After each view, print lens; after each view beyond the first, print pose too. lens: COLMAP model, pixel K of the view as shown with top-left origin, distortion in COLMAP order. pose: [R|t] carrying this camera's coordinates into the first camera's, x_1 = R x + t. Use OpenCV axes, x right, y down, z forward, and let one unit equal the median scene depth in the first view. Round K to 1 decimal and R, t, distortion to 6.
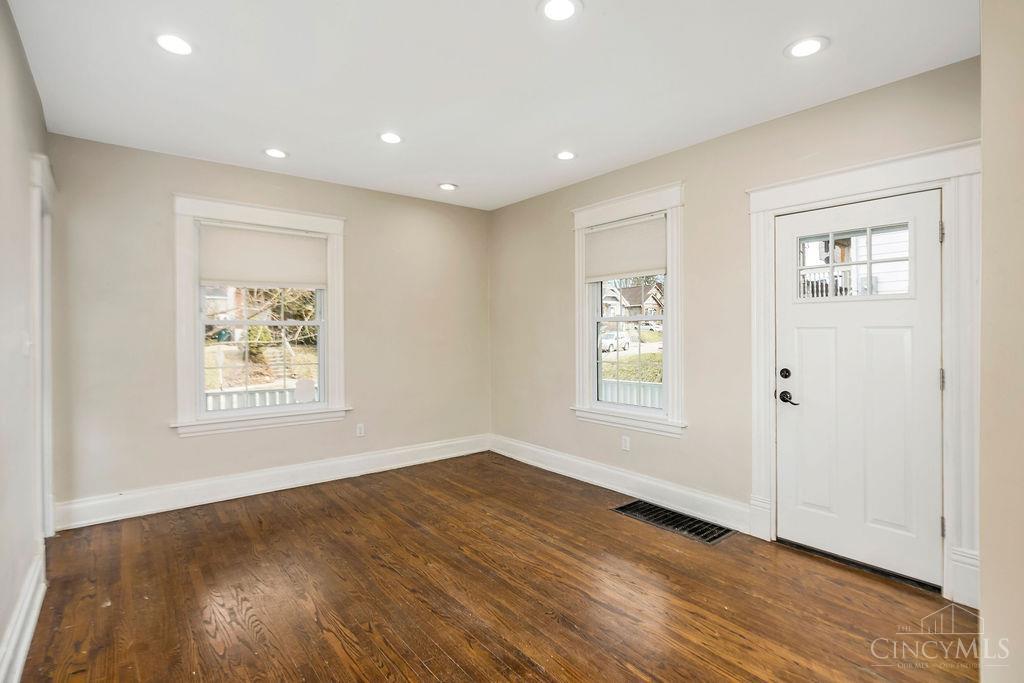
lens RADIAL K [[502.0, 0, 509.1], [0, 502.0, 342.2], [0, 0, 1]] dist [-0.016372, -0.000160]
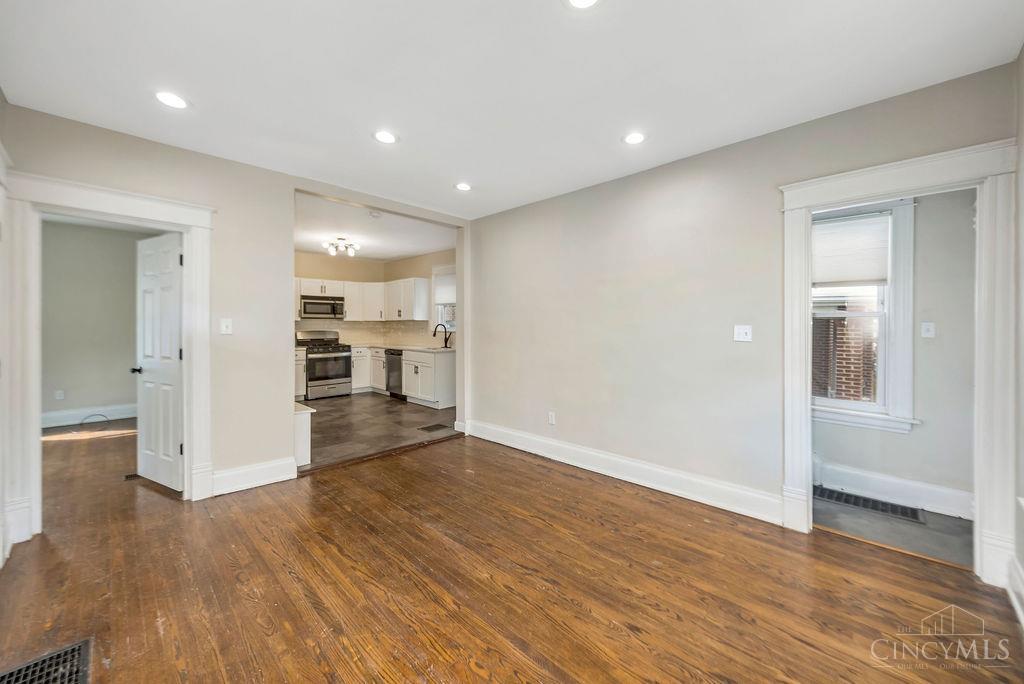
lens RADIAL K [[393.3, 0, 519.9], [0, 393.3, 326.8], [0, 0, 1]] dist [0.011953, 0.000071]
pose [[-0.988323, 0.006931, -0.152214, -0.113216], [0.003902, 0.999789, 0.020191, -0.035457], [0.152322, 0.019362, -0.988141, 1.776692]]
